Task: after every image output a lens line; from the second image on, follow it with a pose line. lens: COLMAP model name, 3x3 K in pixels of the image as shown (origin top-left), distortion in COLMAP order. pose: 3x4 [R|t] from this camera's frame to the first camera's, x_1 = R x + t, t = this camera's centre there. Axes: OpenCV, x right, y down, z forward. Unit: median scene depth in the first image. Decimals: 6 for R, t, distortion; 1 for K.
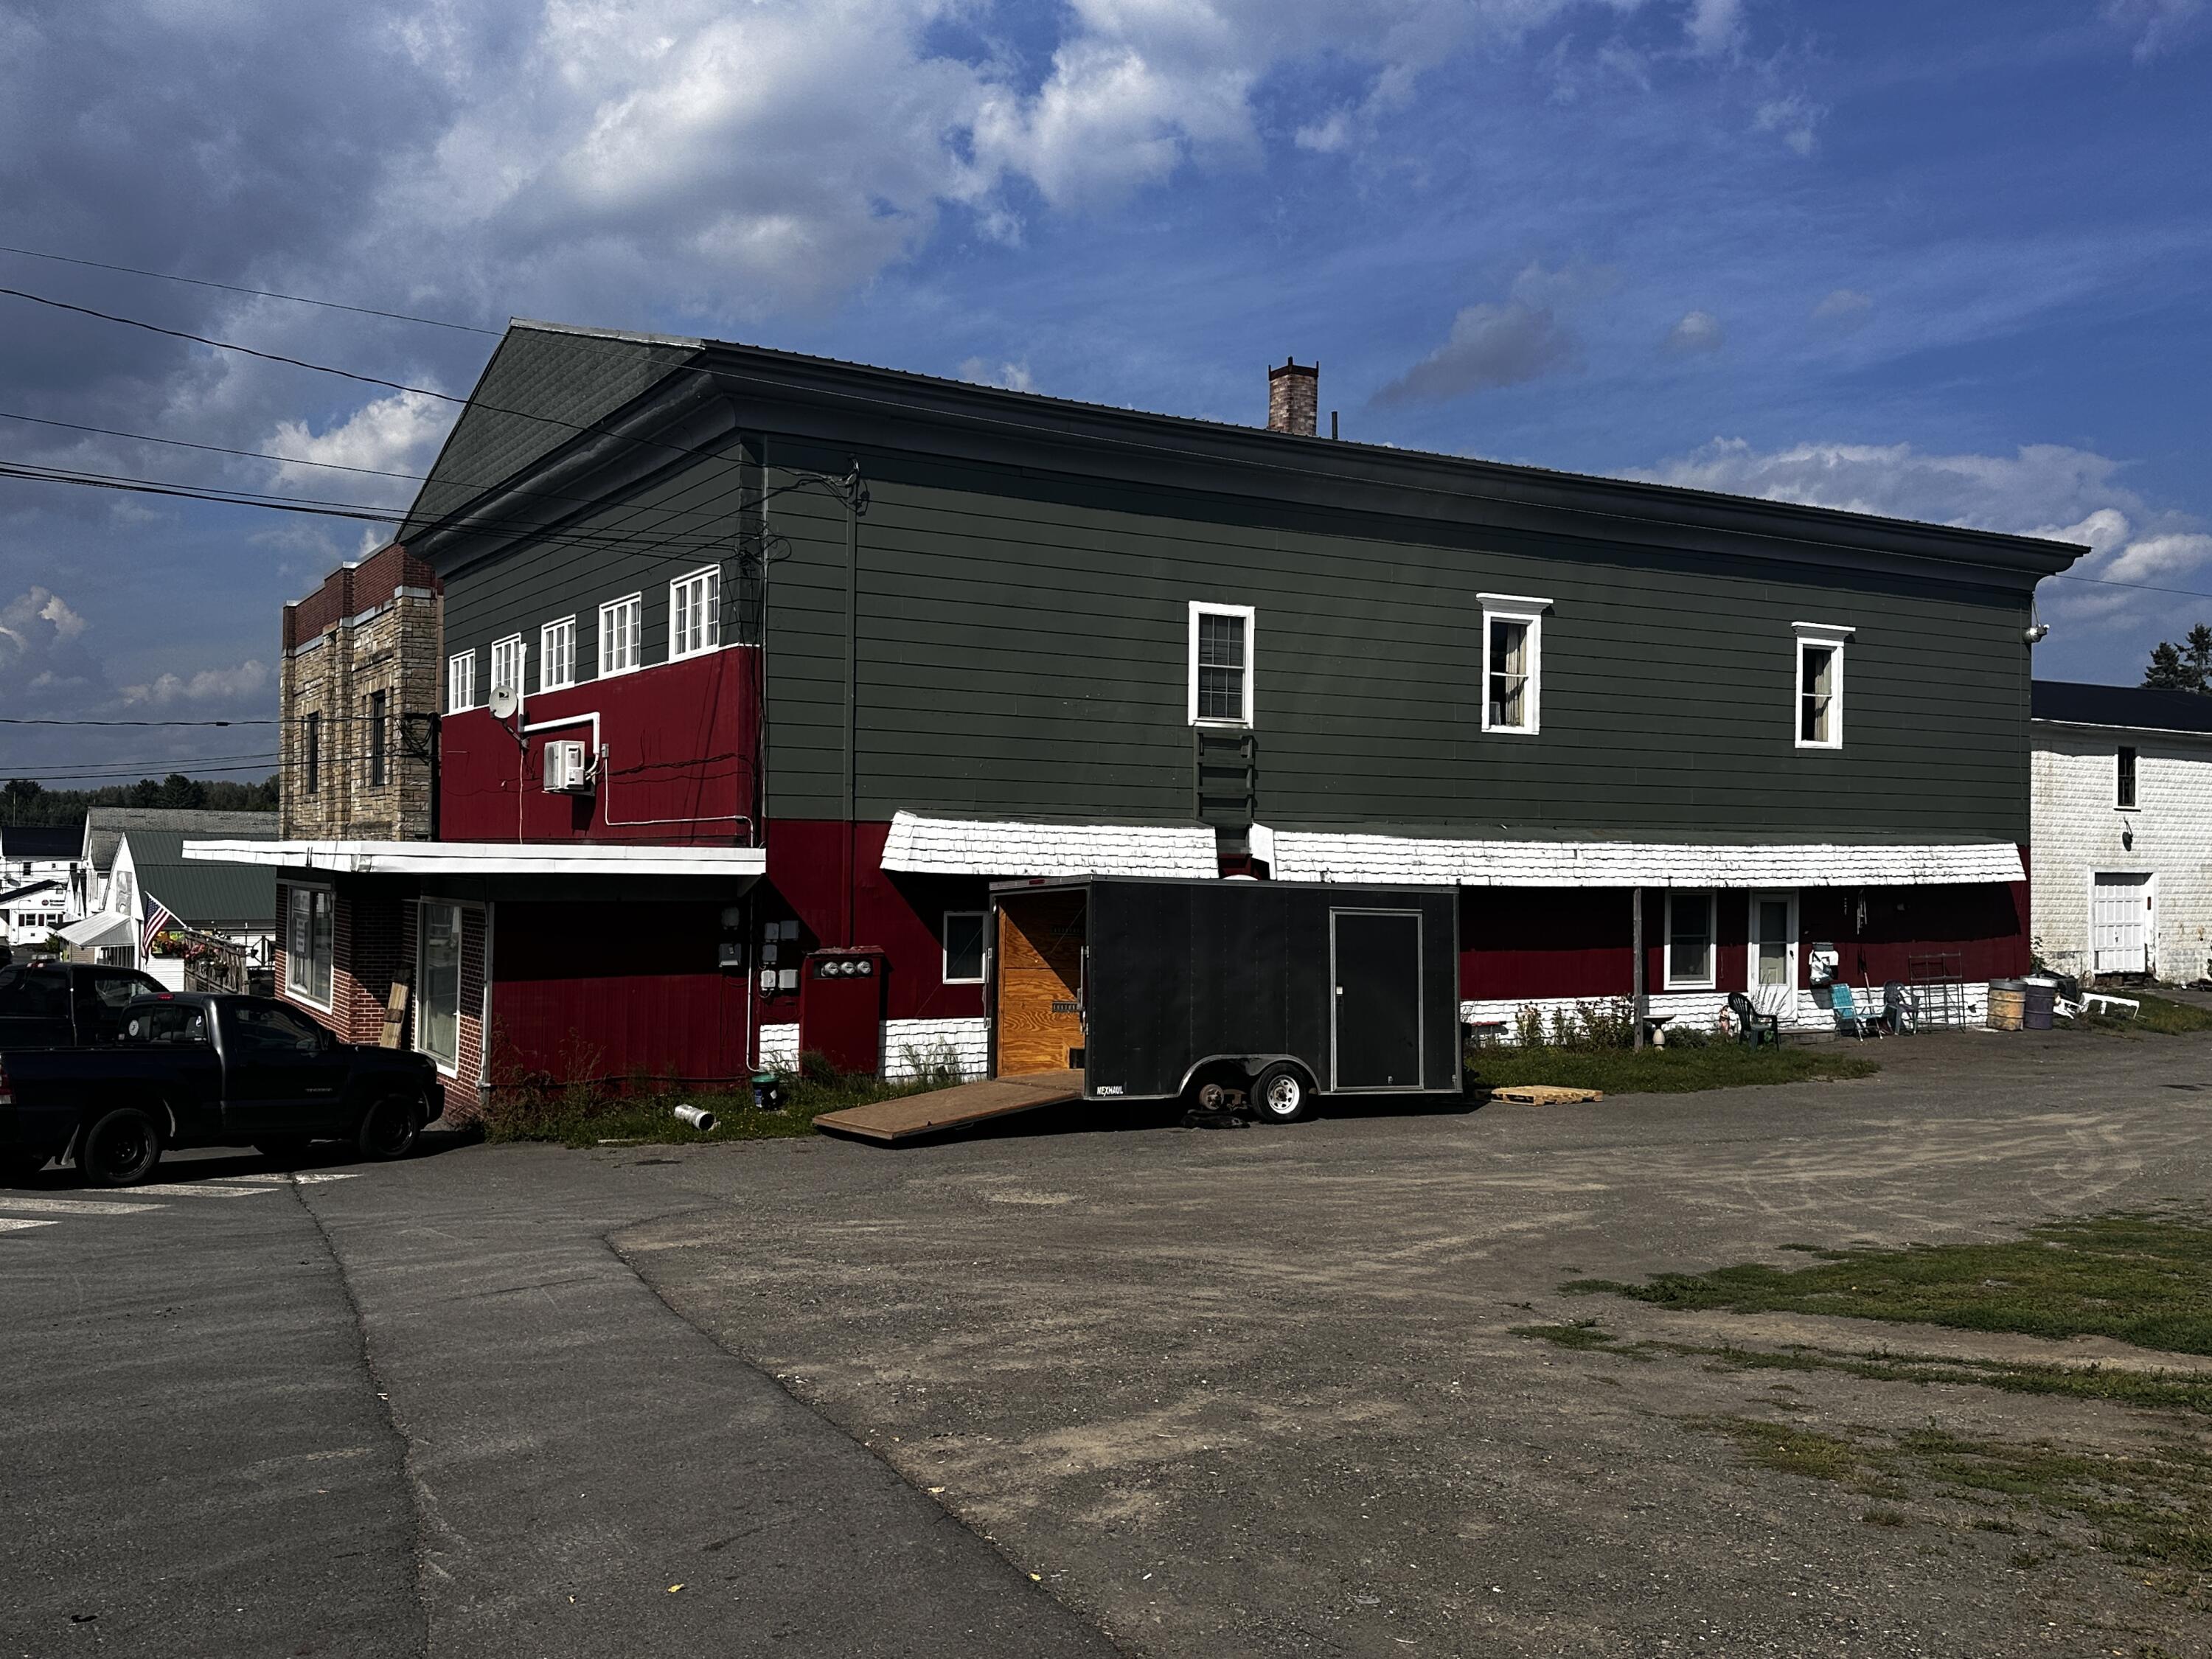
lens RADIAL K [[1946.0, 0, 1106.1], [0, 1946.0, 819.7], [0, 0, 1]] dist [-0.002704, -0.004984]
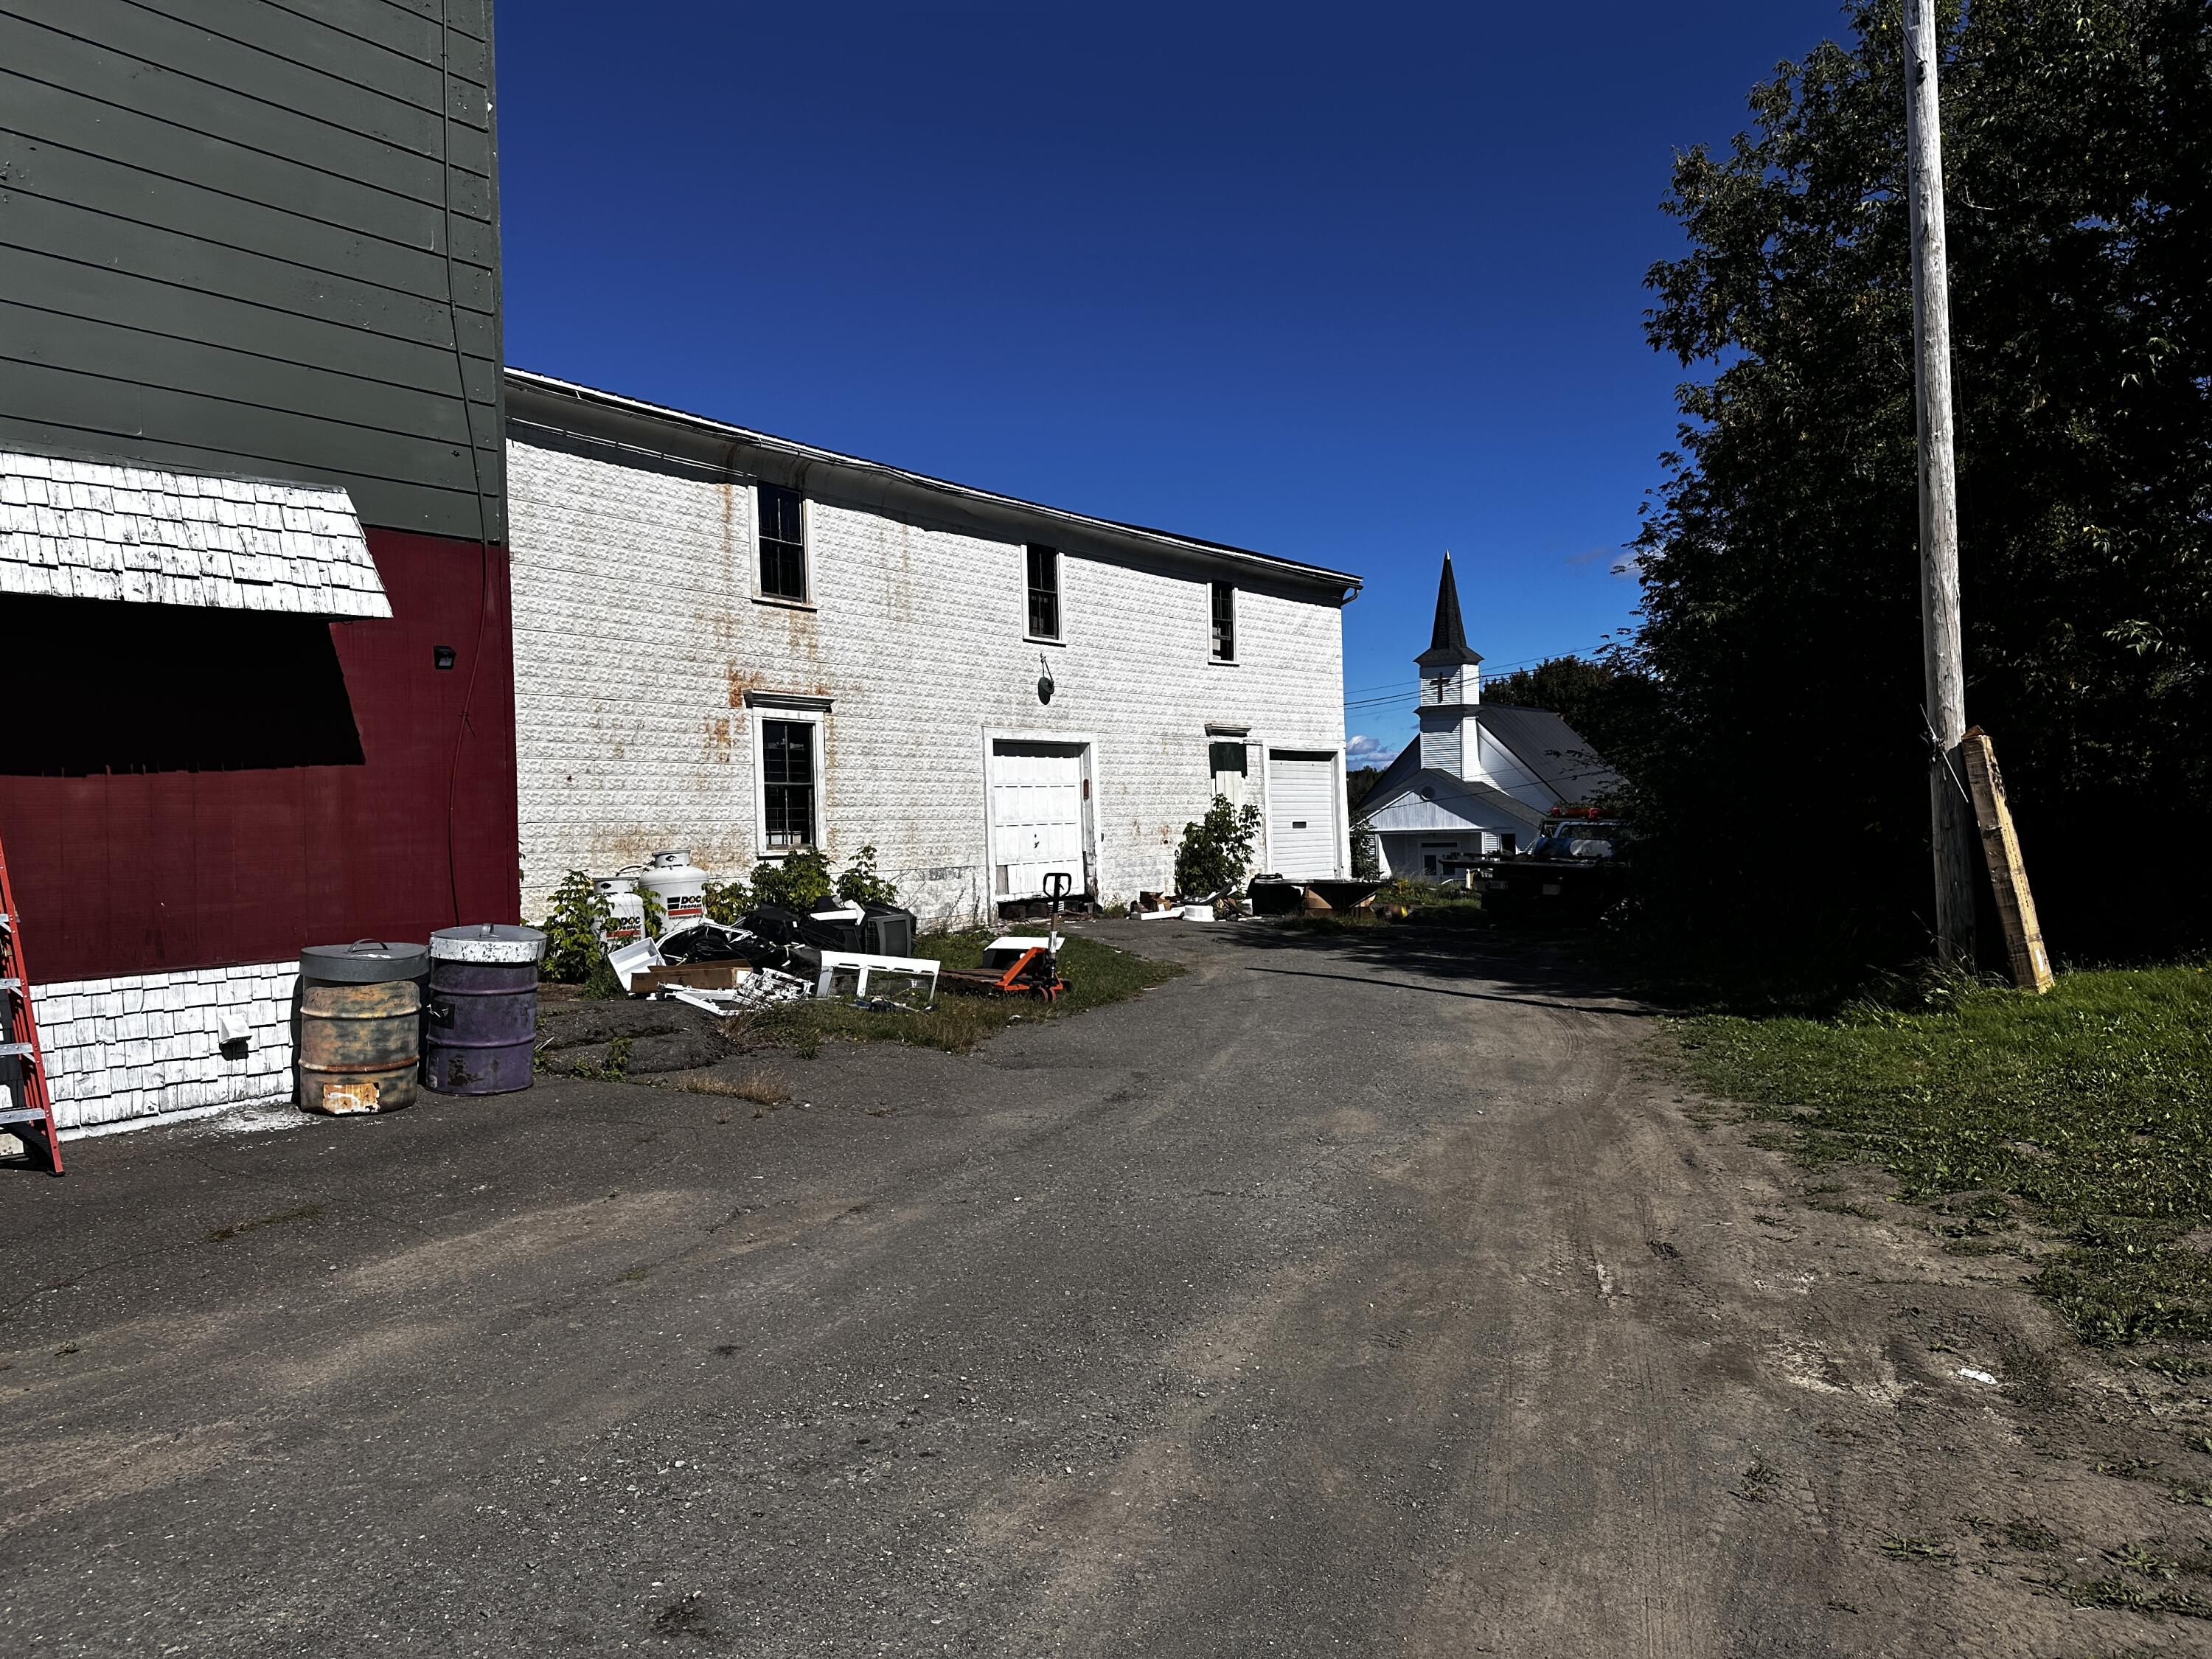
lens RADIAL K [[1561.1, 0, 1102.2], [0, 1561.1, 834.3], [0, 0, 1]] dist [0.021267, -0.028021]
pose [[0.919141, -0.032279, 0.392604, 0.474415], [0.021279, 0.999250, 0.032338, 0.058706], [-0.393354, -0.021369, 0.919139, 0.726313]]
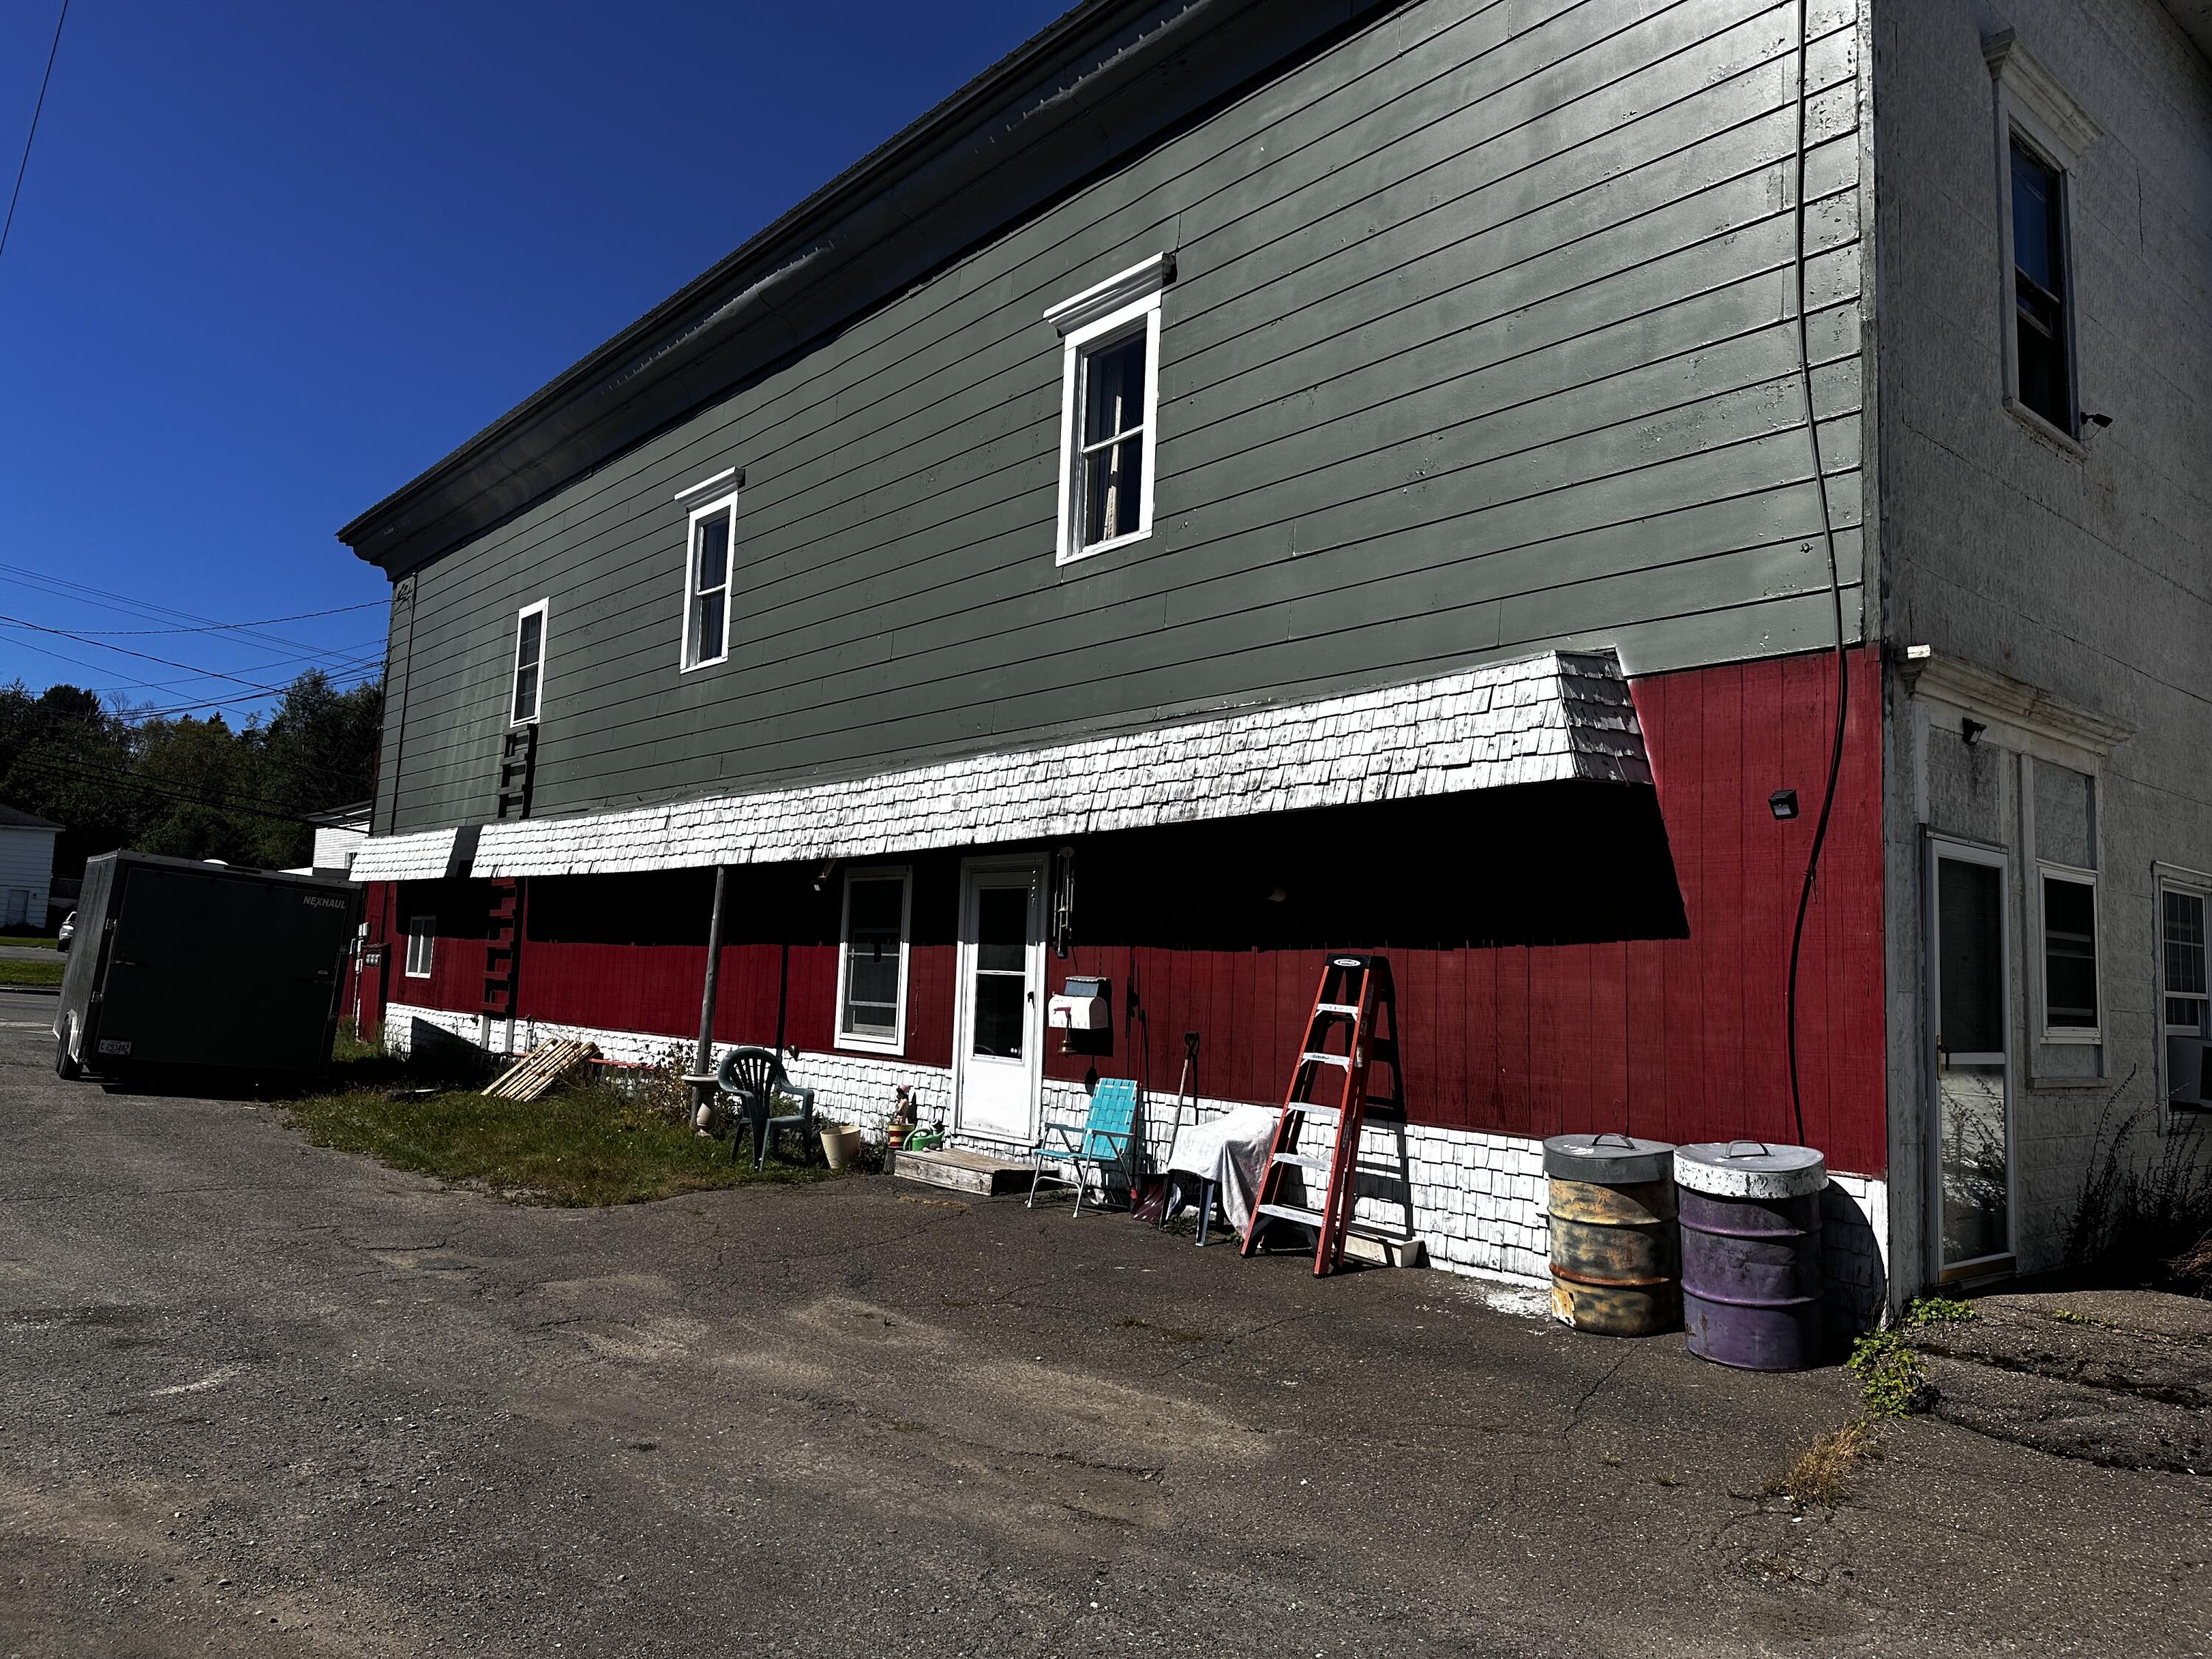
lens RADIAL K [[1561.1, 0, 1108.1], [0, 1561.1, 806.5], [0, 0, 1]] dist [0.021267, -0.028021]
pose [[0.154171, -0.110091, -0.981892, 0.676849], [-0.014458, 0.993415, -0.113653, 0.061049], [0.987938, 0.031718, 0.151564, 0.894254]]
